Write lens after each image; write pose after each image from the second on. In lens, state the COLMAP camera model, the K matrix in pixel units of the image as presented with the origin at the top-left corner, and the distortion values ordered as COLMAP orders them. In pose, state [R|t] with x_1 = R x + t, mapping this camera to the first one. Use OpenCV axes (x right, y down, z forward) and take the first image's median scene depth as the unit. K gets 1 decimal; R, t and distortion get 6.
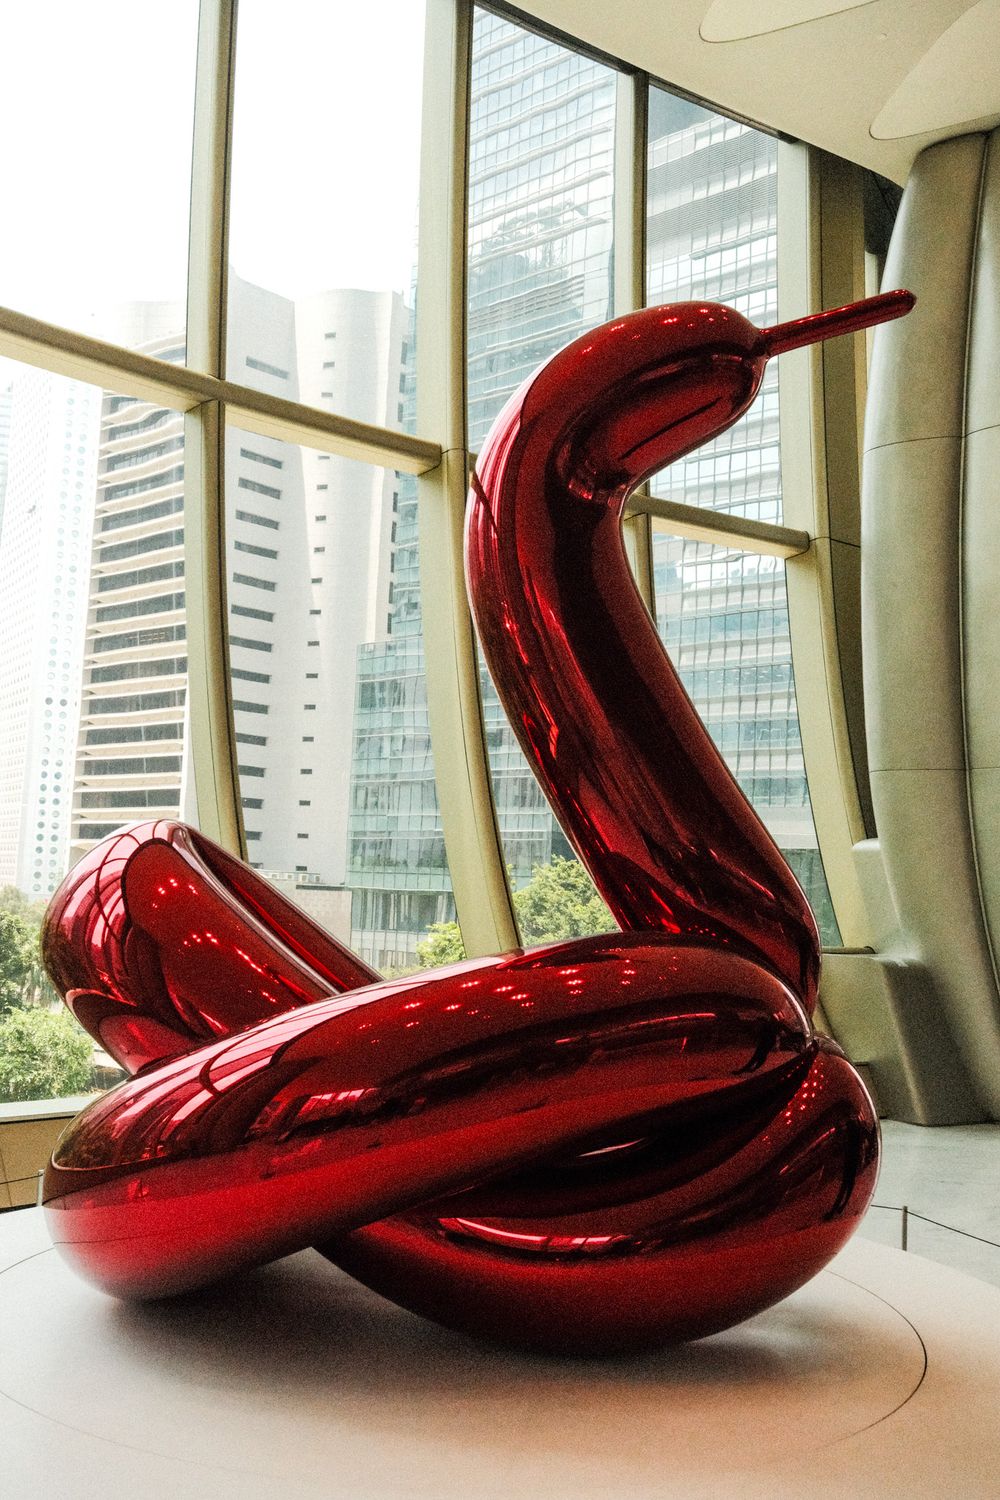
lens RADIAL K [[1449.3, 0, 500.0], [0, 1449.3, 750.0], [0, 0, 1]] dist [-0.006089, -0.001572]
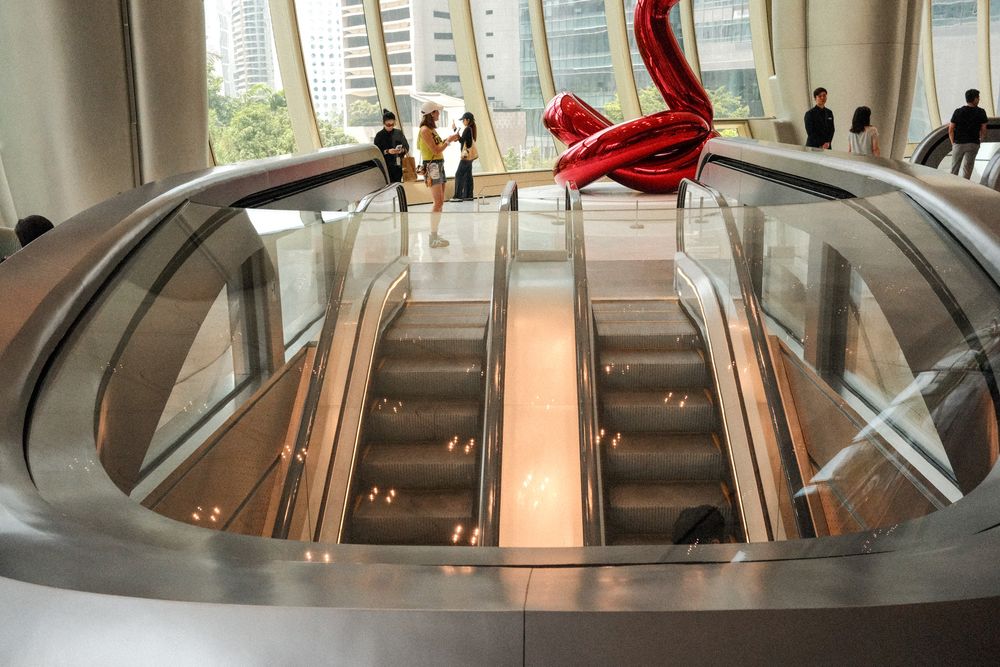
lens RADIAL K [[966.2, 0, 500.0], [0, 966.2, 333.5], [0, 0, 1]] dist [-0.006089, -0.001572]
pose [[0.991663, -0.031474, -0.124952, -0.085602], [0.069729, 0.946537, 0.314969, -0.206680], [0.108358, -0.321056, 0.940841, -2.151102]]
